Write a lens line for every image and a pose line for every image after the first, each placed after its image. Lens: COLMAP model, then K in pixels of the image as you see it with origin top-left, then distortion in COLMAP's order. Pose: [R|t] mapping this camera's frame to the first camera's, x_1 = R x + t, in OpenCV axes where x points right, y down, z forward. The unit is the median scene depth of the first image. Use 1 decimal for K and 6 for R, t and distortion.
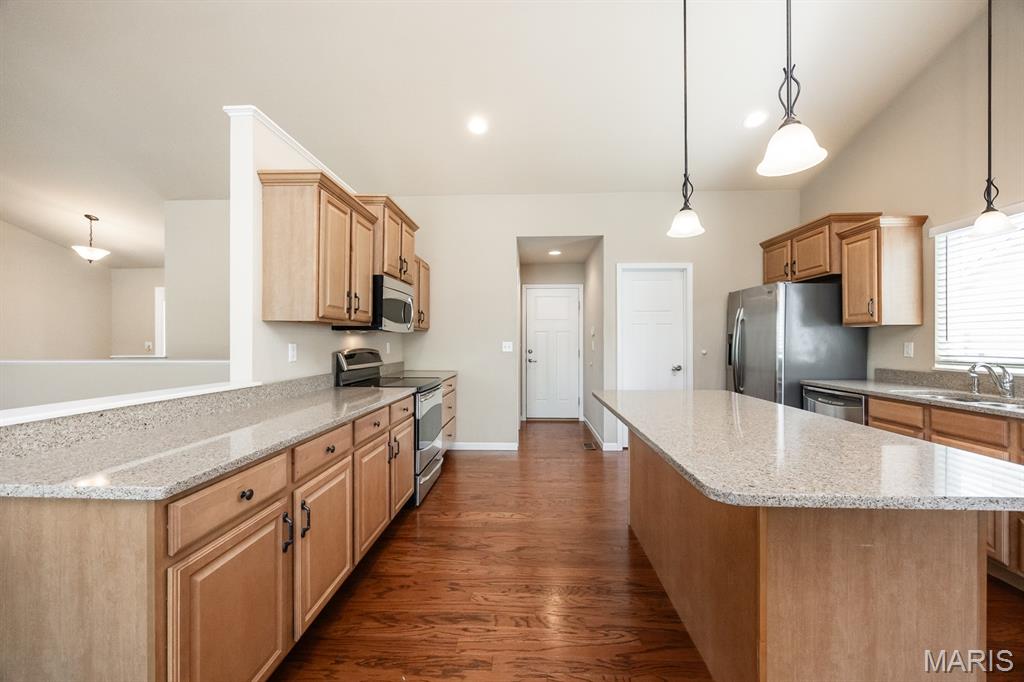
lens RADIAL K [[394.3, 0, 514.4], [0, 394.3, 341.1], [0, 0, 1]] dist [-0.001107, 0.000063]
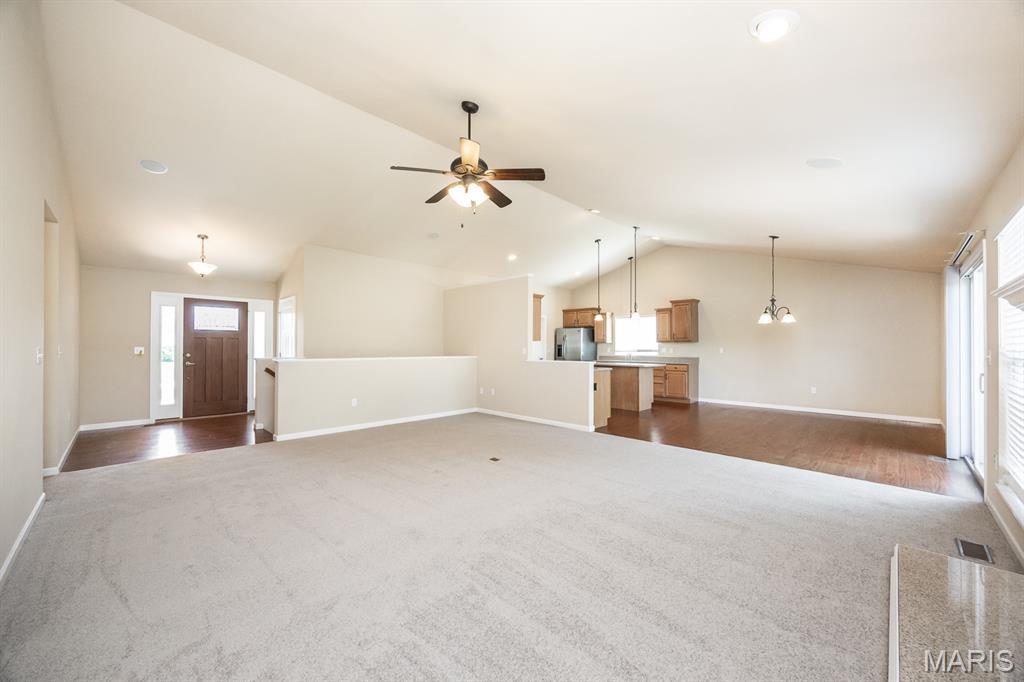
lens RADIAL K [[394.3, 0, 514.4], [0, 394.3, 341.1], [0, 0, 1]] dist [-0.001107, 0.000063]
pose [[0.663238, 0.012074, 0.748311, -2.126812], [-0.000547, 0.999877, -0.015648, -0.000904], [-0.748408, 0.009969, 0.663164, -0.678539]]
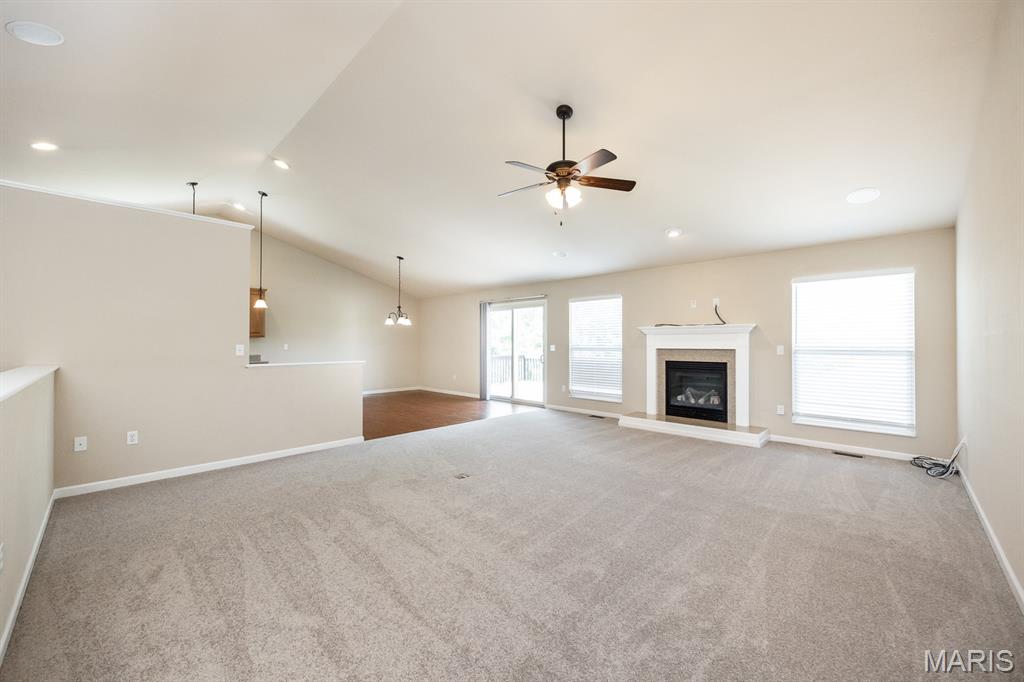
lens RADIAL K [[394.3, 0, 514.4], [0, 394.3, 341.1], [0, 0, 1]] dist [-0.001107, 0.000063]
pose [[-0.749673, 0.006117, 0.661780, -2.019769], [-0.000629, 0.999950, -0.009956, 0.006481], [-0.661808, -0.007880, -0.749632, 1.073010]]
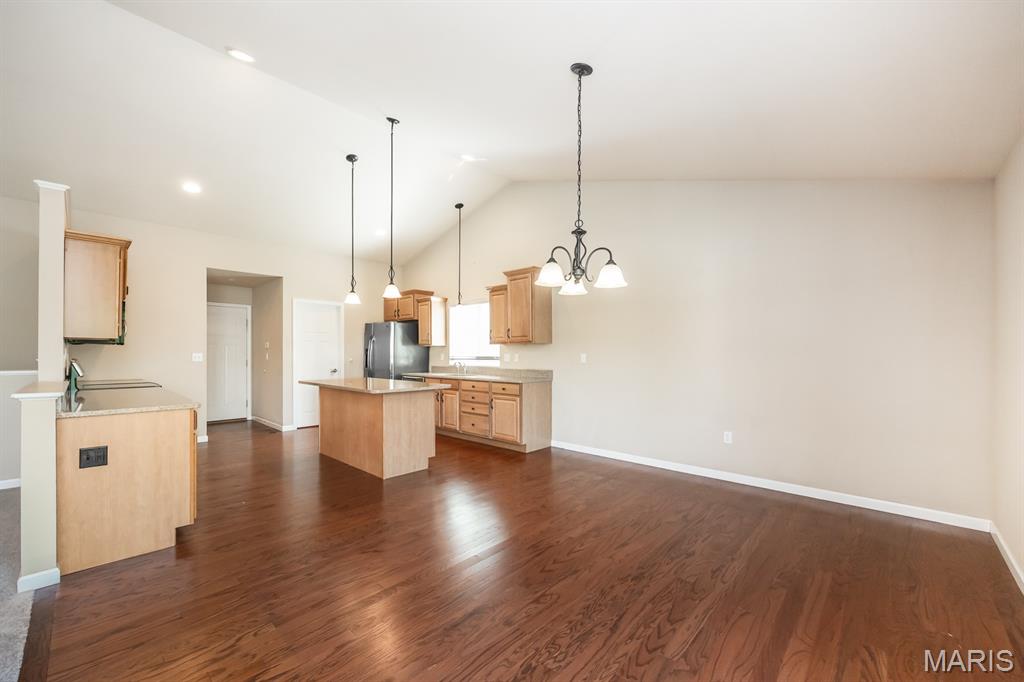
lens RADIAL K [[406.6, 0, 505.4], [0, 406.6, 351.5], [0, 0, 1]] dist [-0.000056, 0.000001]
pose [[0.656147, 0.003460, 0.754625, -0.481455], [-0.000508, 0.999991, -0.004143, 0.000959], [-0.754633, 0.002335, 0.656143, -0.754656]]
